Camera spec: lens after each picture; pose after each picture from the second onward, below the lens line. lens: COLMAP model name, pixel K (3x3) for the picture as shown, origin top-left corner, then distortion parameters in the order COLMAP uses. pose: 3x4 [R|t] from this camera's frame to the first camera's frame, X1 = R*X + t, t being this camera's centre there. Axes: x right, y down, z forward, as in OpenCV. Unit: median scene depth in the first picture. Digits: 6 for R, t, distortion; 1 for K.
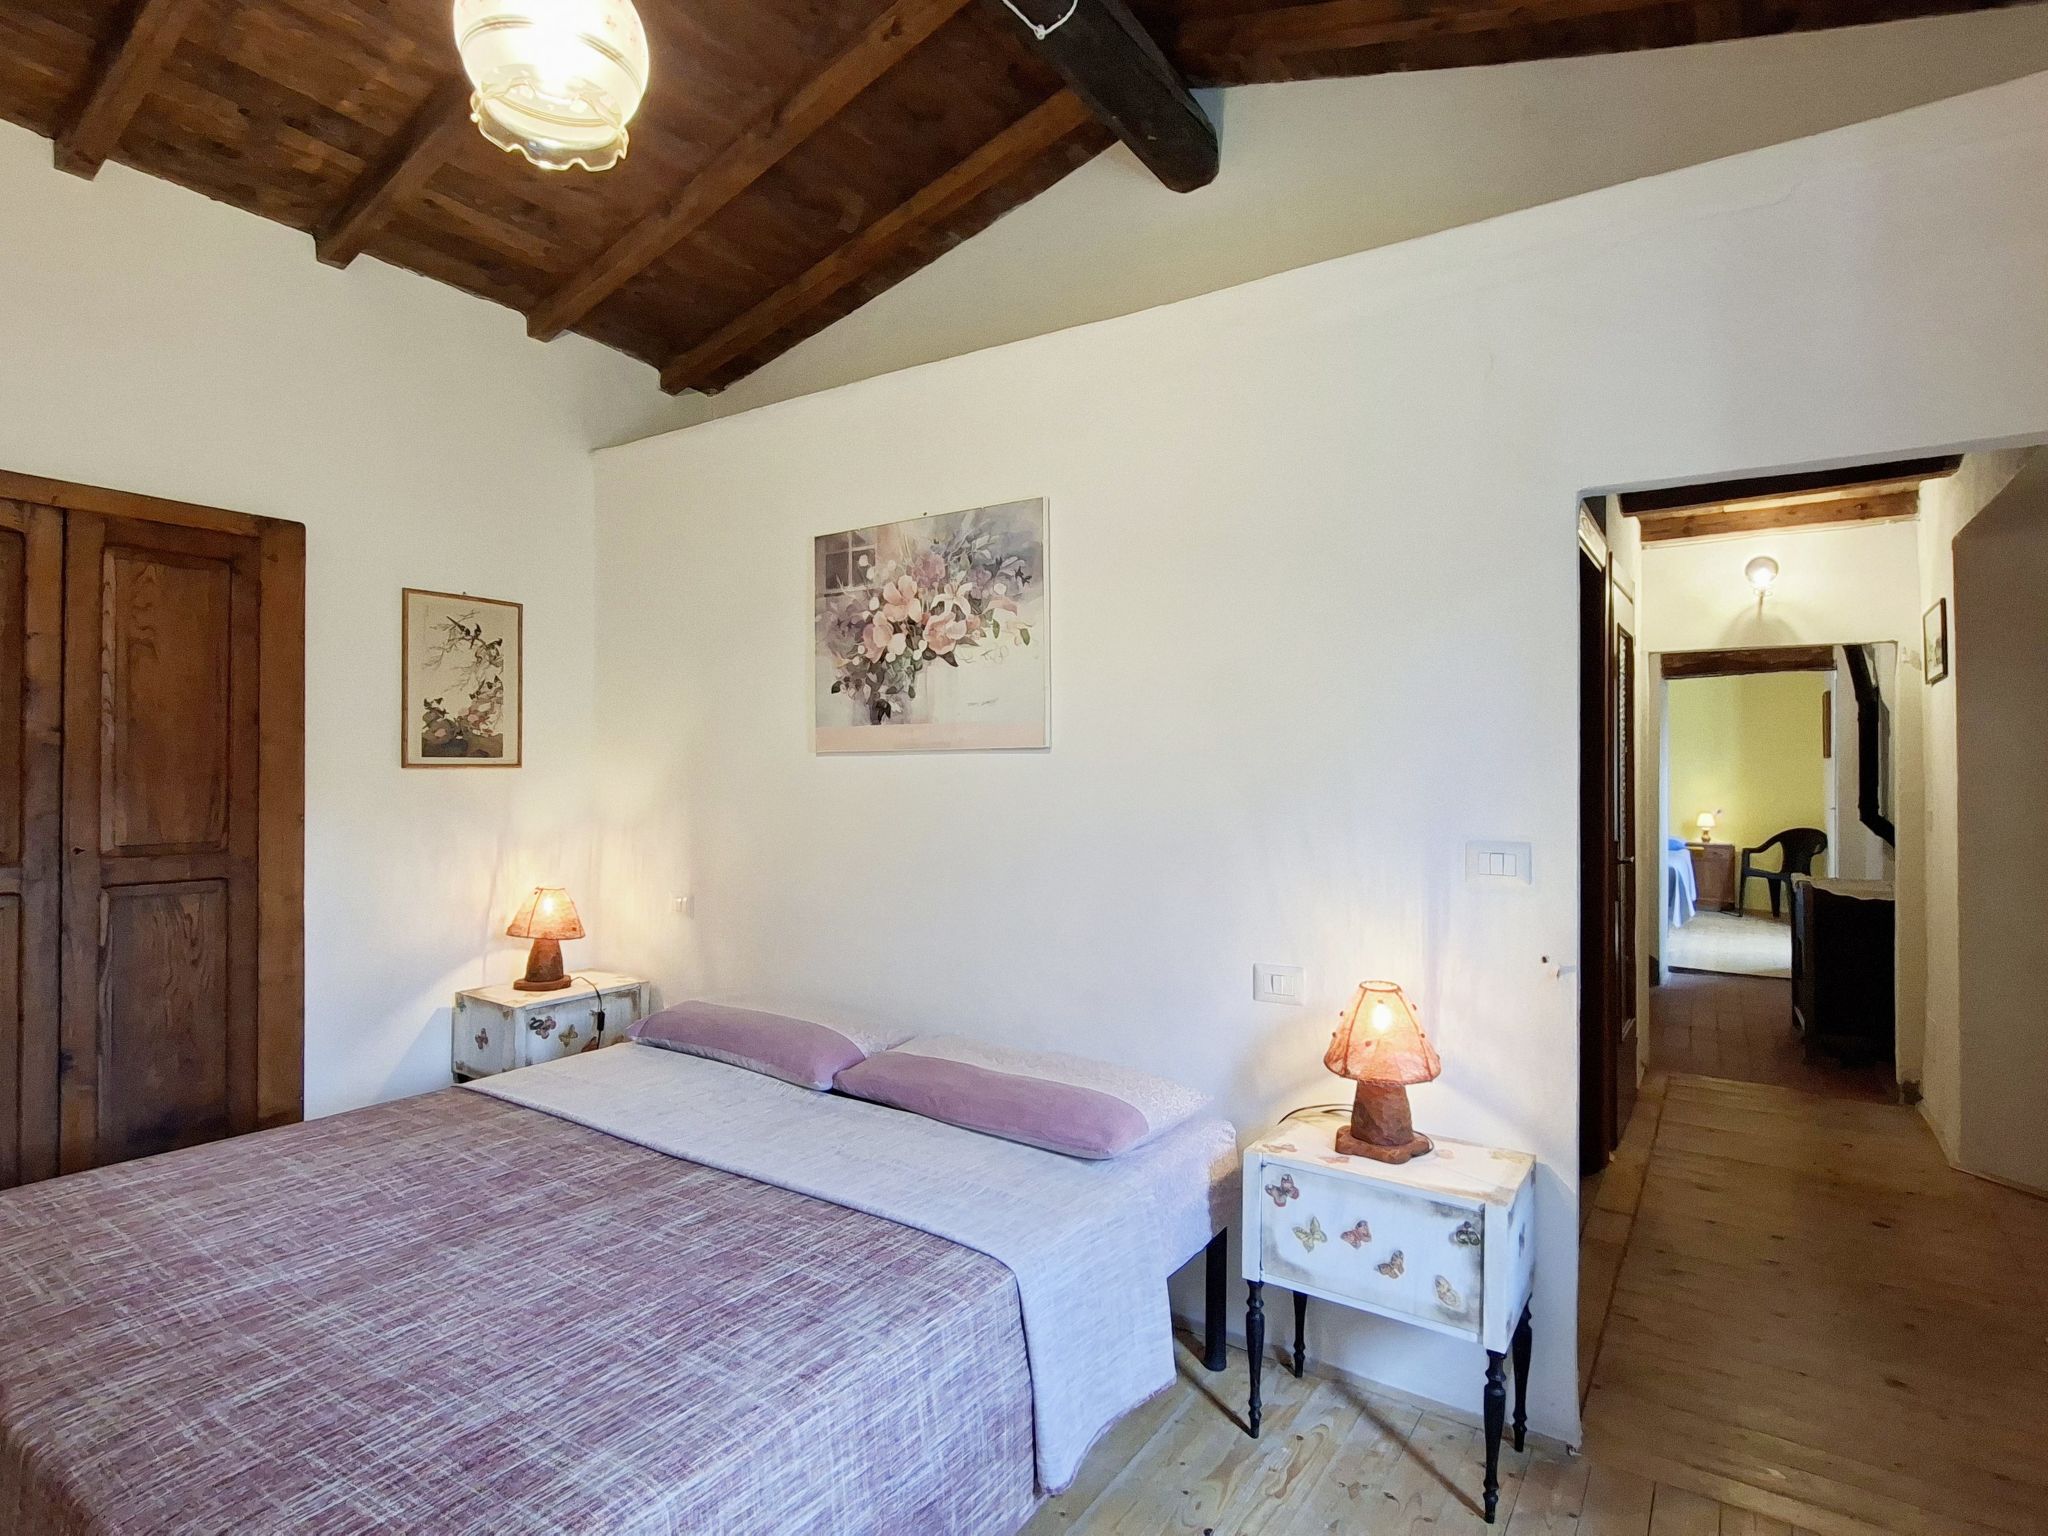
lens RADIAL K [[1091.5, 0, 1030.4], [0, 1091.5, 766.2], [0, 0, 1]] dist [-0.005935, 0.002080]
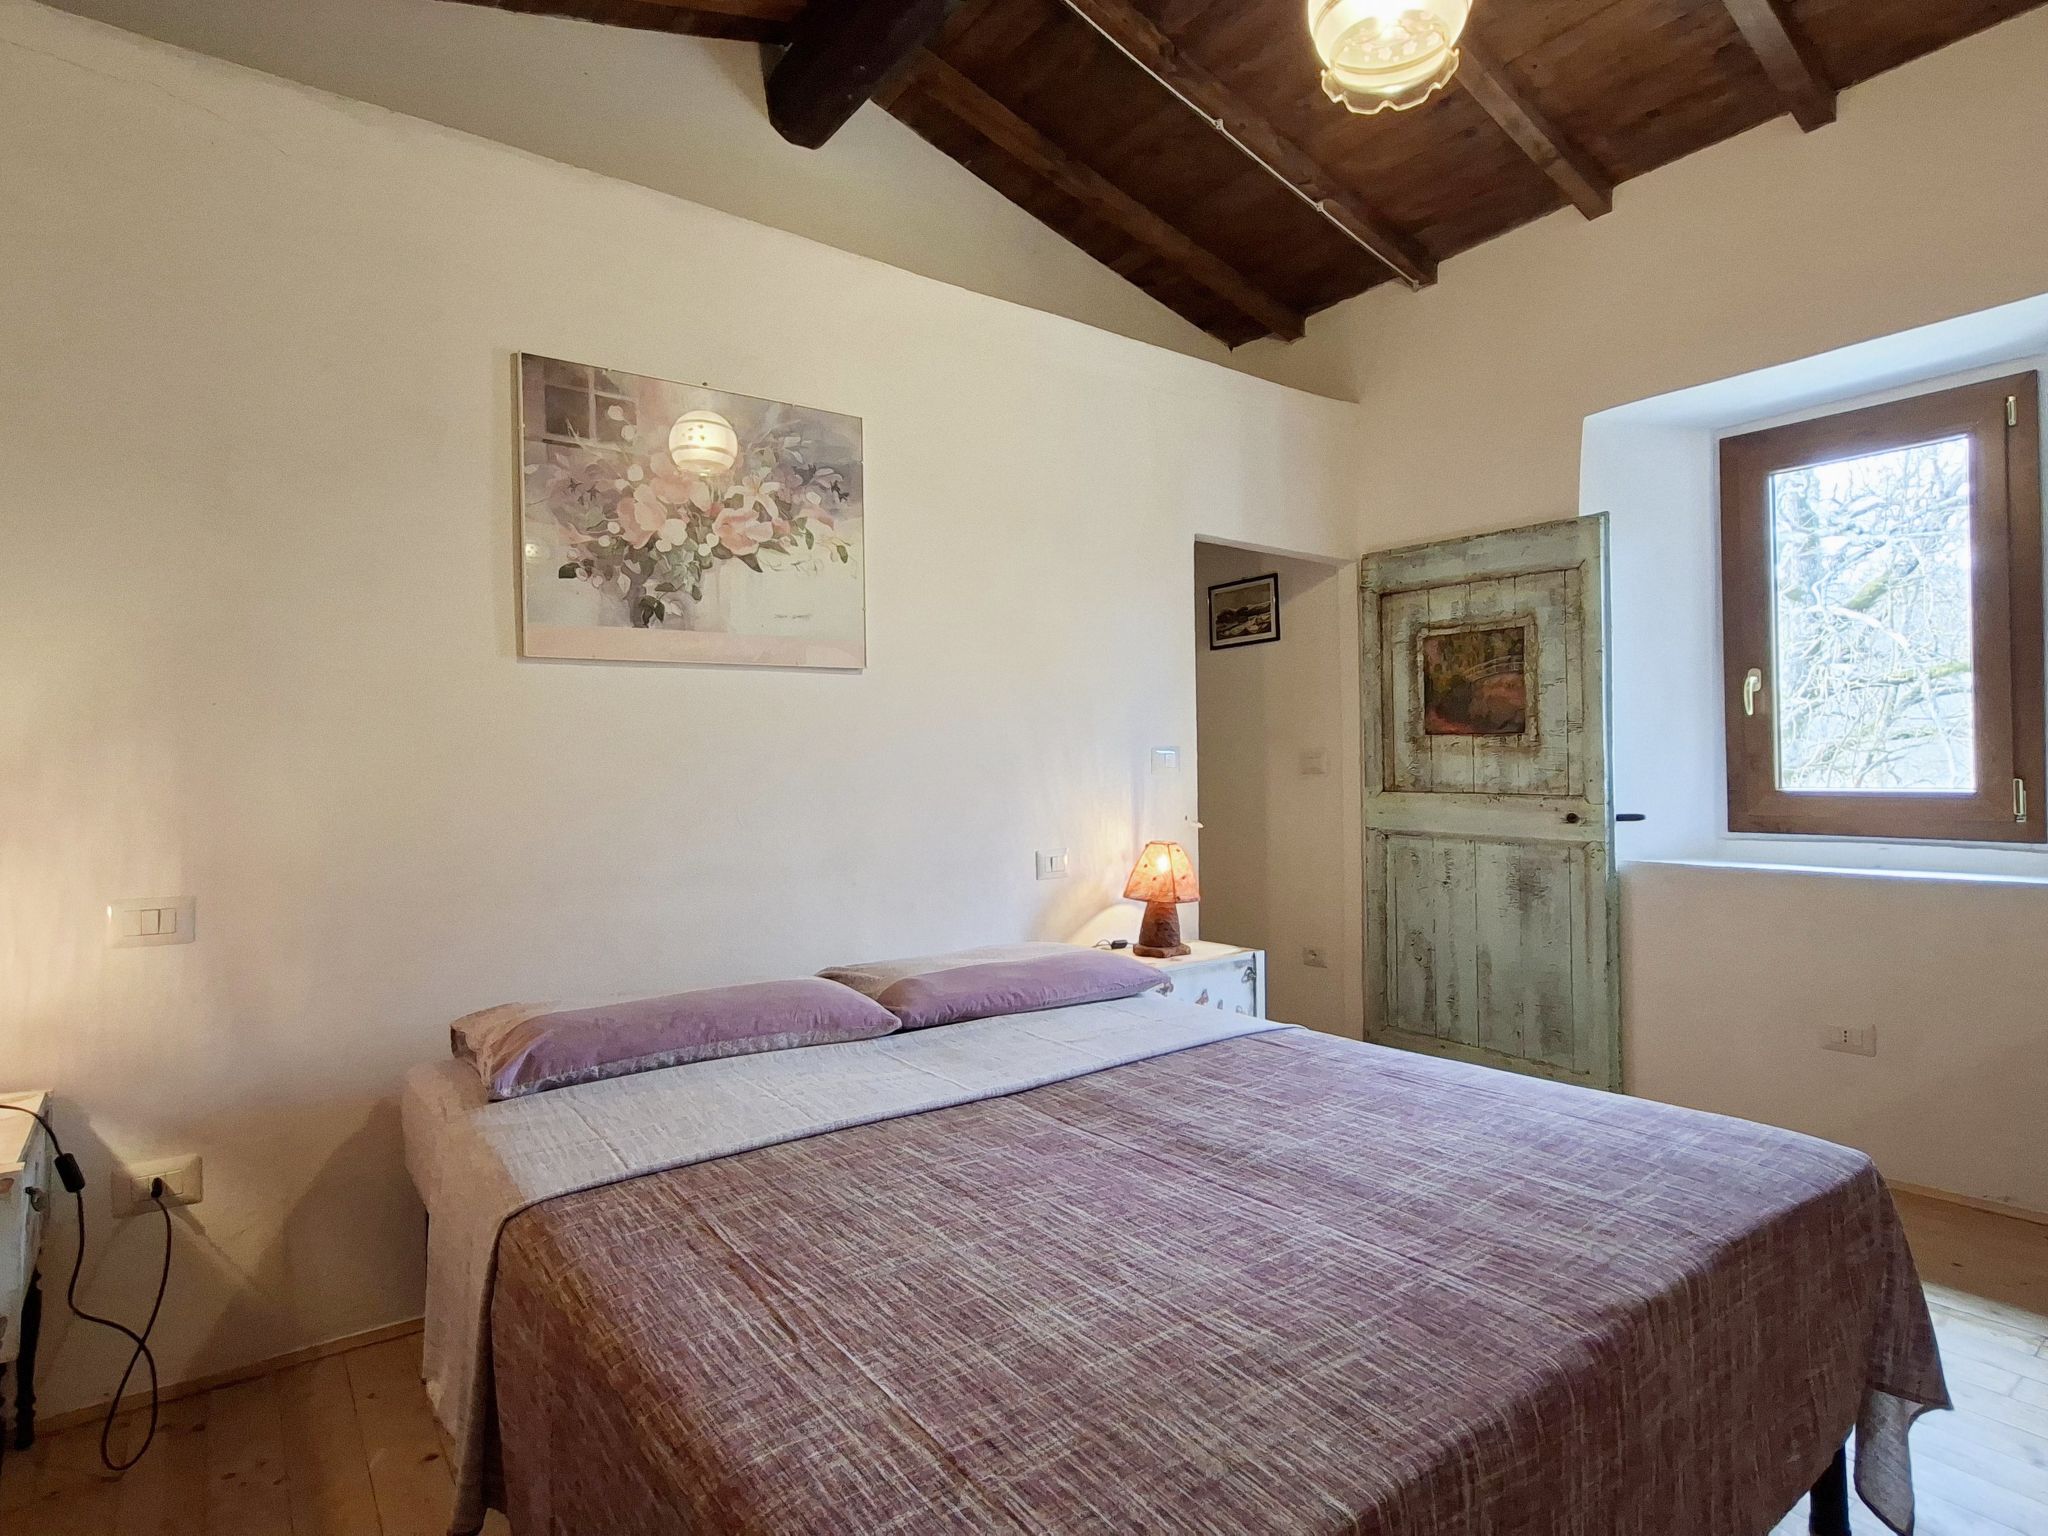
lens RADIAL K [[1091.5, 0, 1031.2], [0, 1091.5, 763.6], [0, 0, 1]] dist [-0.005935, 0.002080]
pose [[0.322093, -0.007857, 0.946675, -0.817665], [0.012641, 0.999912, 0.003998, 0.062011], [-0.946624, 0.010679, 0.322164, 0.494099]]
